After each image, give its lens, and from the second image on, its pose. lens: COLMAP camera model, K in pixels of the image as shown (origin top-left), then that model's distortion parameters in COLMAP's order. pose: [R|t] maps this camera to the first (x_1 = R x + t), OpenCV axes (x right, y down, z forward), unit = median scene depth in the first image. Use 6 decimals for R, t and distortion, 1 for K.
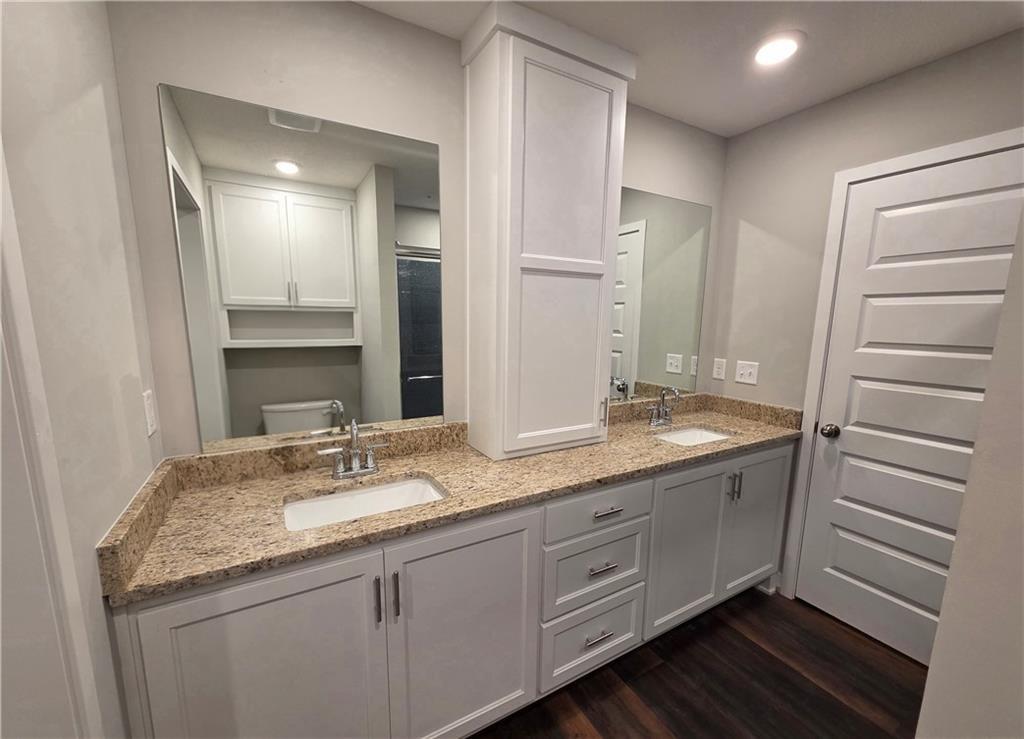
lens RADIAL K [[418.2, 0, 508.8], [0, 418.2, 387.5], [0, 0, 1]] dist [0.000841, -0.000079]
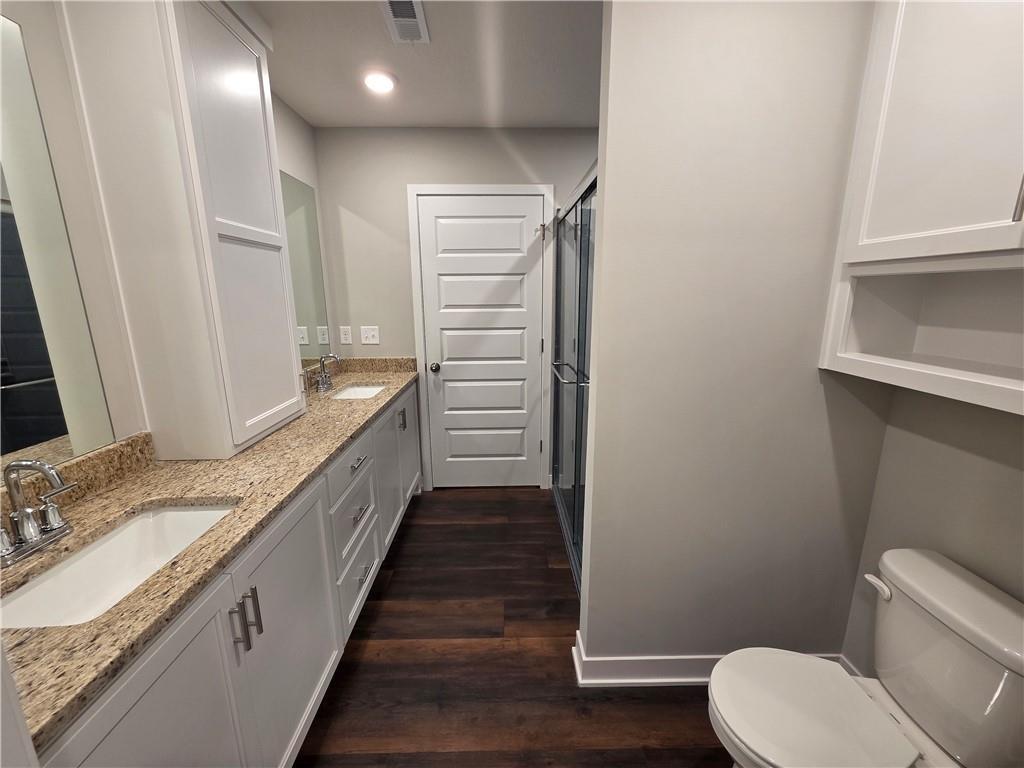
lens RADIAL K [[418.0, 0, 510.0], [0, 418.0, 387.5], [0, 0, 1]] dist [0.002483, -0.000435]
pose [[0.483193, -0.207673, 0.850527, -0.408813], [0.156667, 0.976290, 0.149376, -0.006676], [-0.861382, 0.061072, 0.504272, 0.043919]]
